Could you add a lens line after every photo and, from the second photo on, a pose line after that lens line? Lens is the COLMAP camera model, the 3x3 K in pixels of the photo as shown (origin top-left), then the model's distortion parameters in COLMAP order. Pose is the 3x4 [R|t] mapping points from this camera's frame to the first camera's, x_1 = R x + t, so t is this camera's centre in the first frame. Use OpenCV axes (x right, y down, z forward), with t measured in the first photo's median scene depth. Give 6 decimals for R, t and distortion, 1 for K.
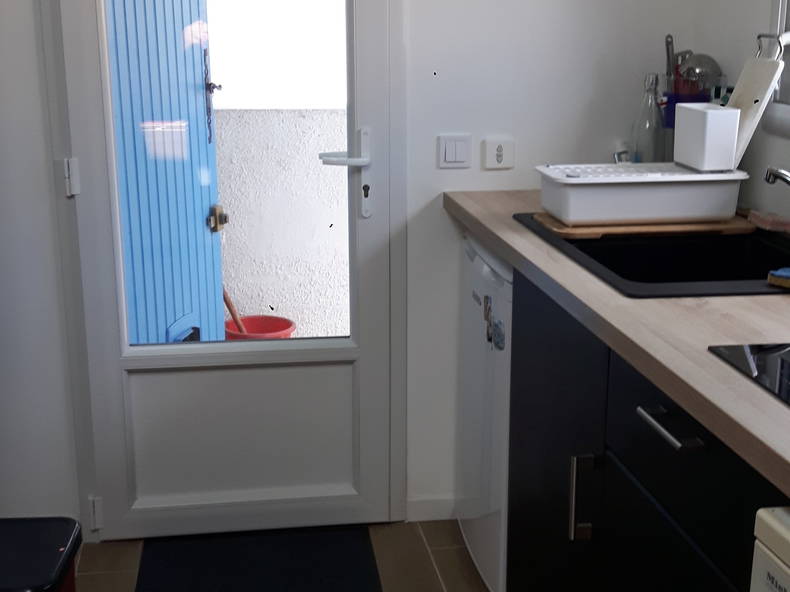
lens RADIAL K [[1157.8, 0, 394.5], [0, 1157.8, 297.1], [0, 0, 1]] dist [0.113538, 0.000000]
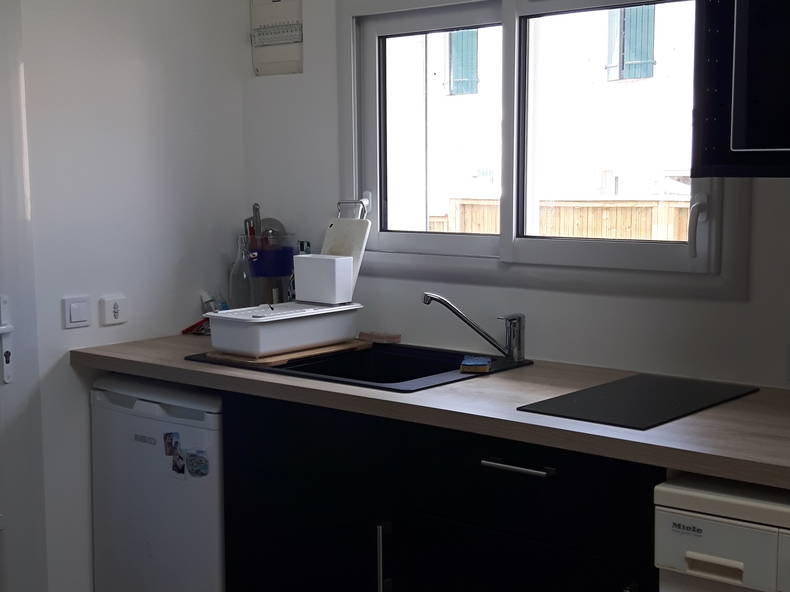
lens RADIAL K [[1157.8, 0, 396.5], [0, 1157.8, 298.0], [0, 0, 1]] dist [0.113538, 0.000000]
pose [[0.729762, -0.078970, 0.679125, -0.471999], [0.175293, 0.981716, -0.074207, -0.006455], [-0.660848, 0.173199, 0.730262, 0.013369]]
